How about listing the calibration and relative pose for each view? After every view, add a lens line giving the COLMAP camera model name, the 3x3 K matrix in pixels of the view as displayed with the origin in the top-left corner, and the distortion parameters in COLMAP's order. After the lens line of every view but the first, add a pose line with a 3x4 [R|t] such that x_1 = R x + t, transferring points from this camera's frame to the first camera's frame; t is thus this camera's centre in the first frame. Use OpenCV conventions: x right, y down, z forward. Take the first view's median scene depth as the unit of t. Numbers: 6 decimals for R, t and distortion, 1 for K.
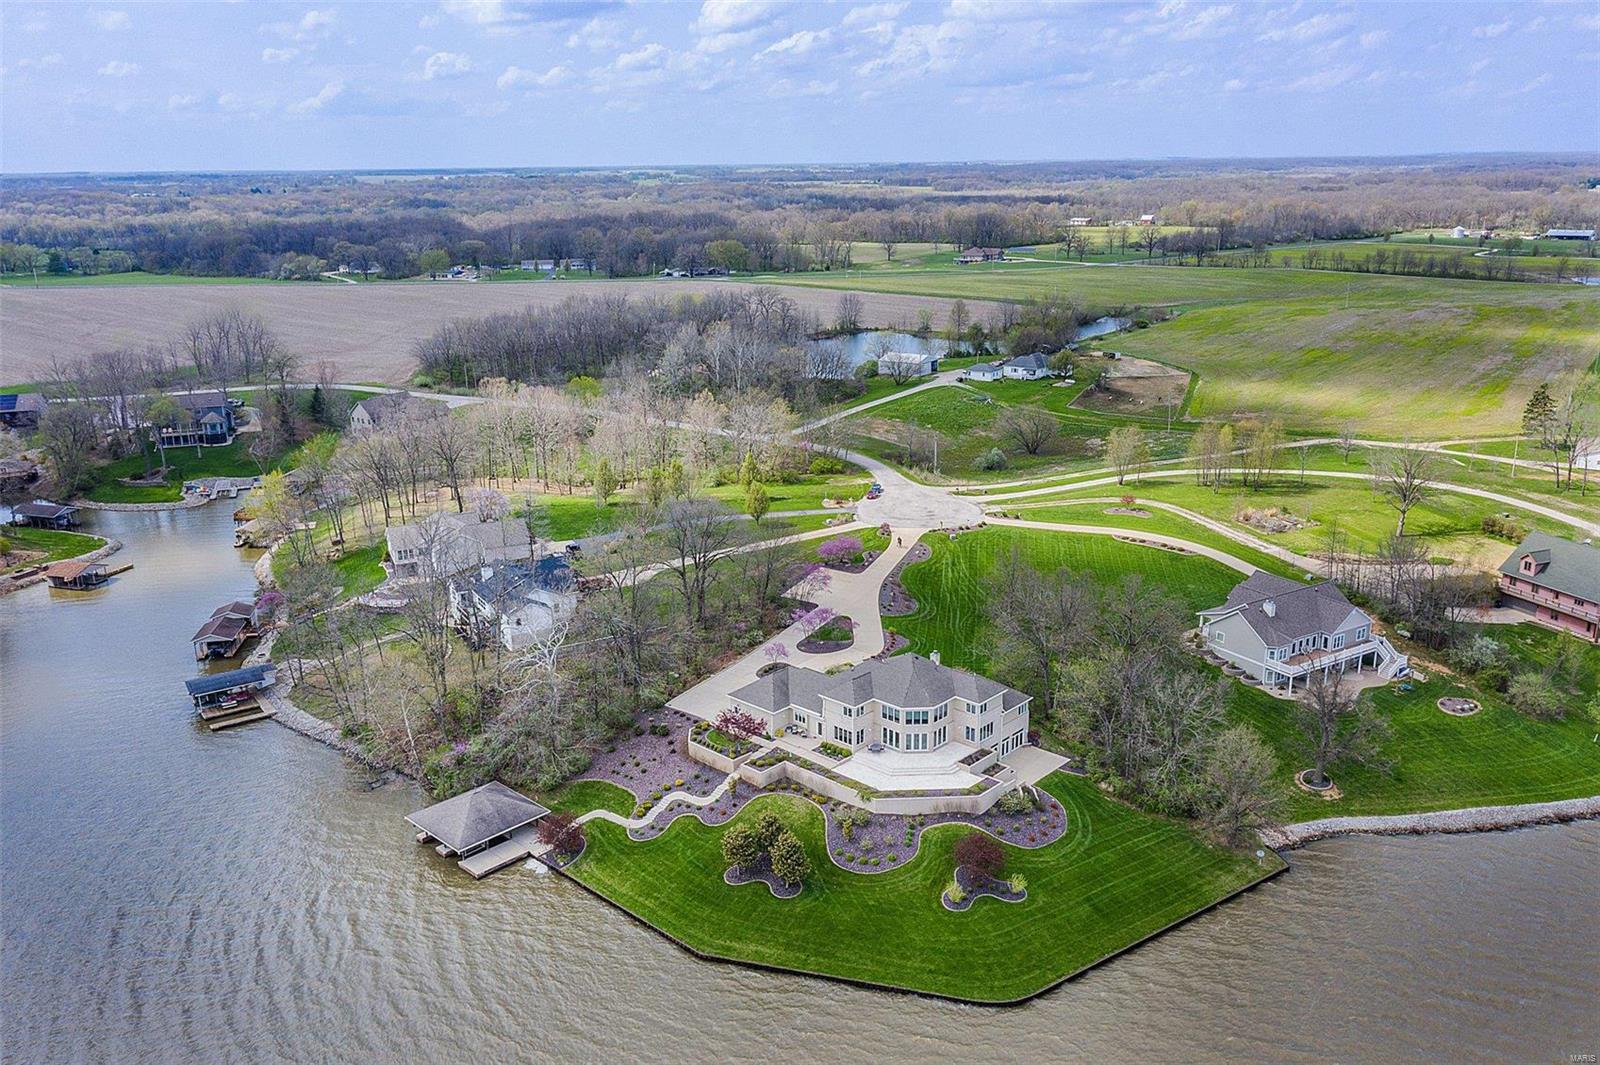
lens RADIAL K [[1271.7, 0, 800.0], [0, 1271.7, 532.5], [0, 0, 1]] dist [-0.035497, 0.002918]
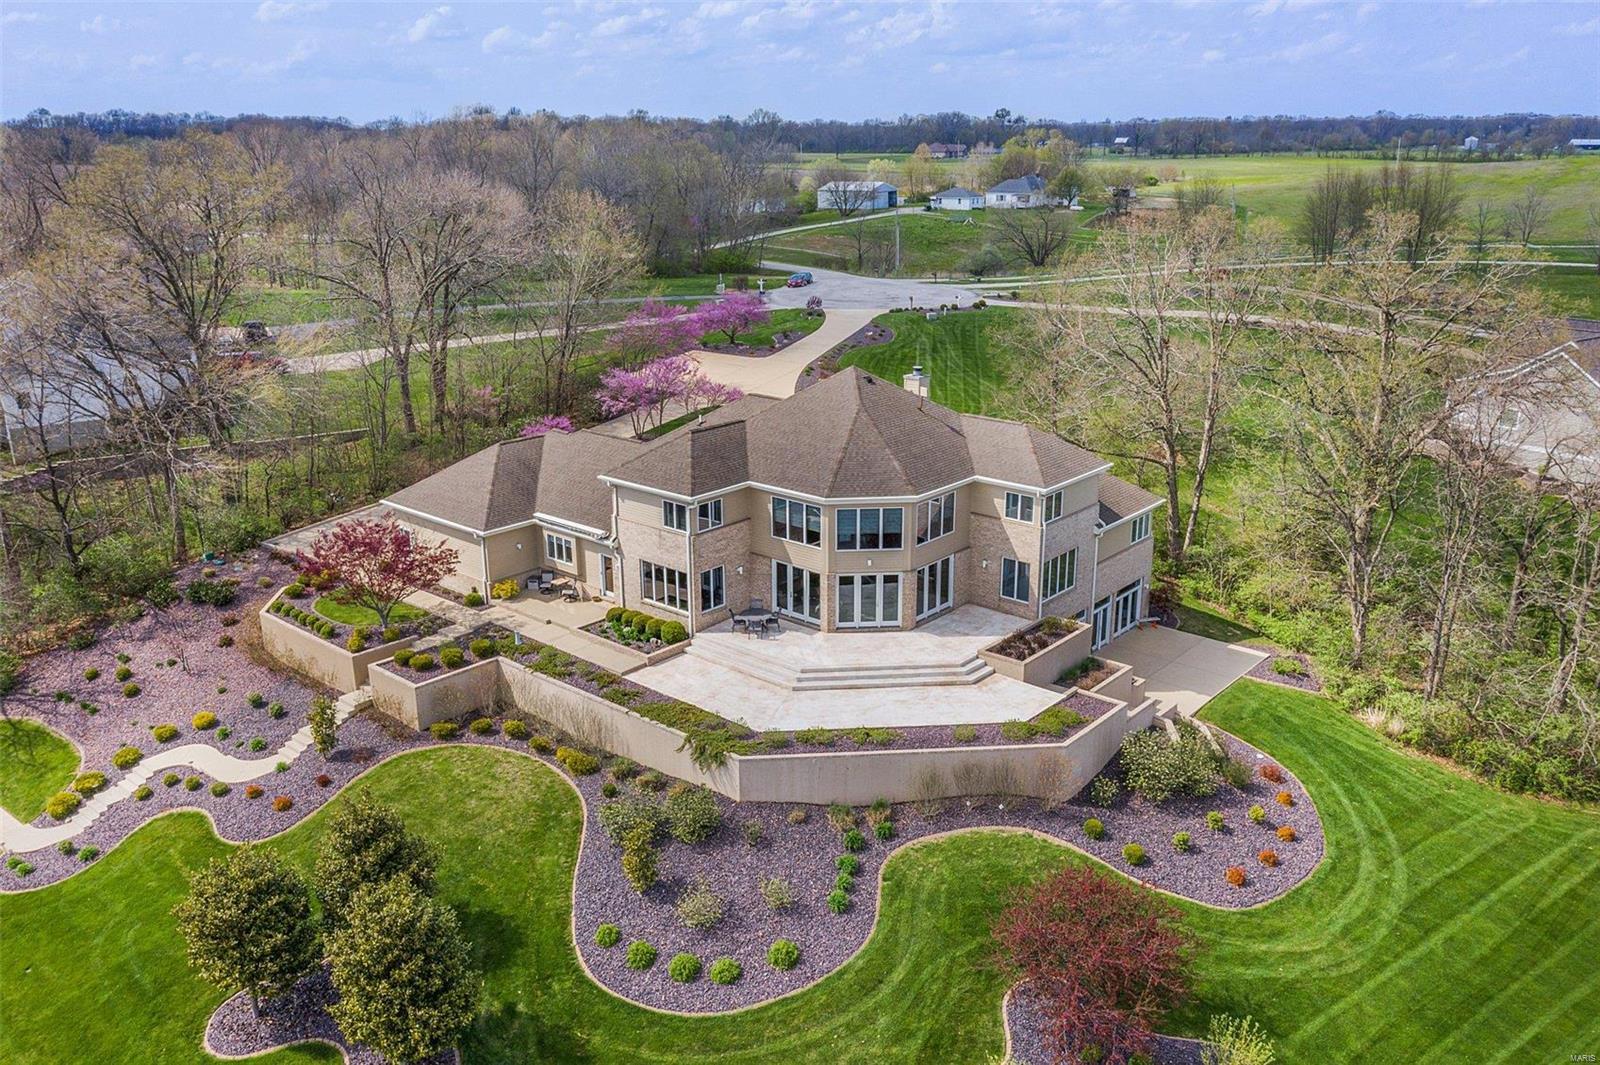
lens RADIAL K [[1271.7, 0, 800.0], [0, 1271.7, 532.5], [0, 0, 1]] dist [-0.035497, 0.002918]
pose [[0.999329, -0.004549, 0.036334, 0.059879], [0.004075, 0.999906, 0.013108, 0.141929], [-0.036391, -0.012951, 0.999254, 0.646980]]
